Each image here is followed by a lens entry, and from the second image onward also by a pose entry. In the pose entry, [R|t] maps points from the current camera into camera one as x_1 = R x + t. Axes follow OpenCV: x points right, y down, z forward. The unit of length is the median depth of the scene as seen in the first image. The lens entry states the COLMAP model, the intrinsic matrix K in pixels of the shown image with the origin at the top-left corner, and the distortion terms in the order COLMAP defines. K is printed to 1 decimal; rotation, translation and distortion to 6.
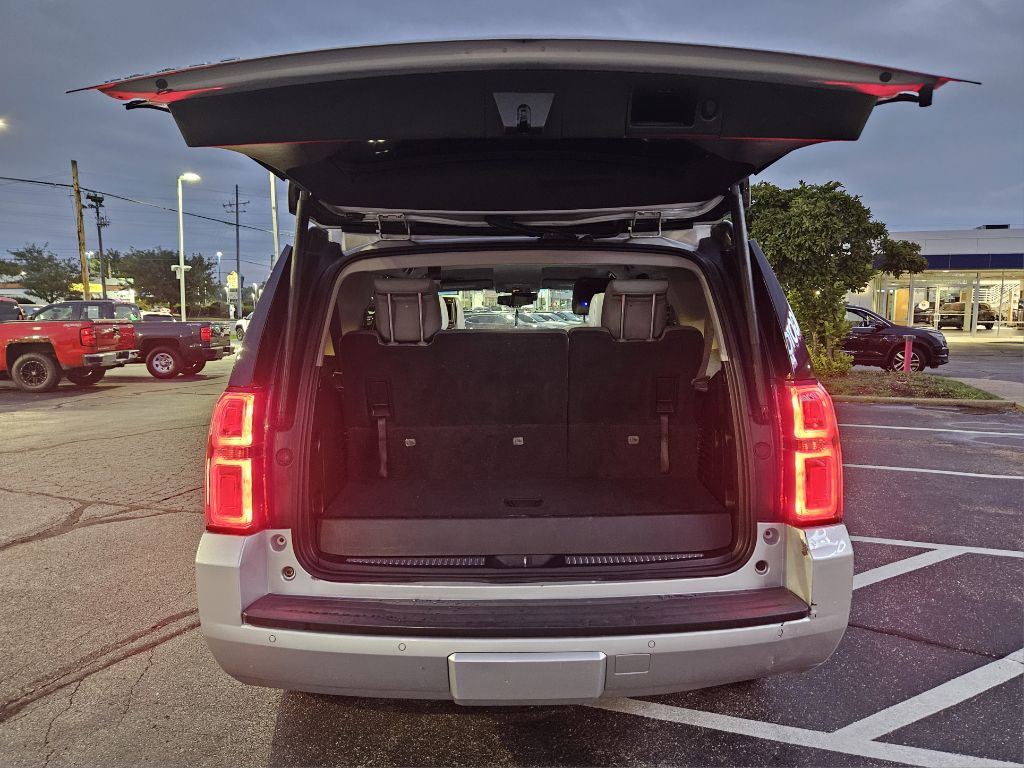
lens RADIAL K [[722.4, 0, 512.0], [0, 722.4, 384.0], [0, 0, 1]] dist [0.067053, -0.046232]
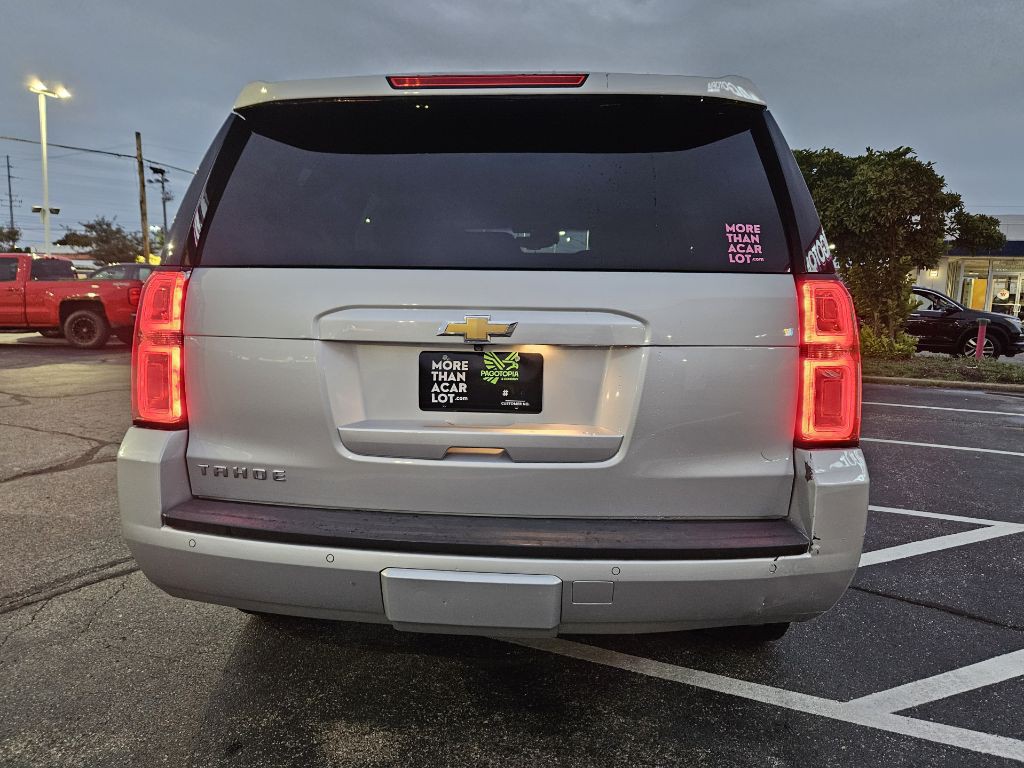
lens RADIAL K [[729.5, 0, 500.3], [0, 729.5, 384.1], [0, 0, 1]] dist [0.033362, -0.000966]
pose [[0.996053, 0.033152, -0.082343, 0.020109], [-0.031289, 0.999227, 0.023819, 0.020595], [0.083069, -0.021149, 0.996319, 0.023121]]
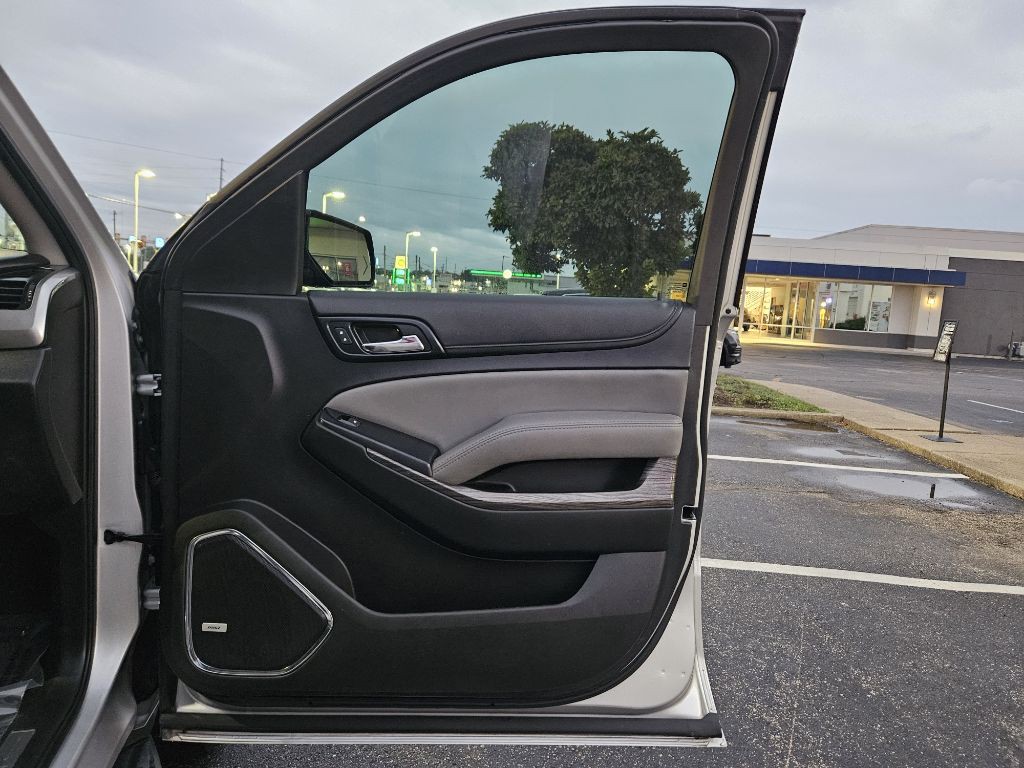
lens RADIAL K [[729.5, 0, 500.3], [0, 729.5, 384.1], [0, 0, 1]] dist [0.033362, -0.000966]
pose [[0.965508, 0.027400, 0.258927, 0.106503], [-0.032883, 0.999317, 0.016867, -0.013412], [-0.258288, -0.024800, 0.965750, 0.330688]]
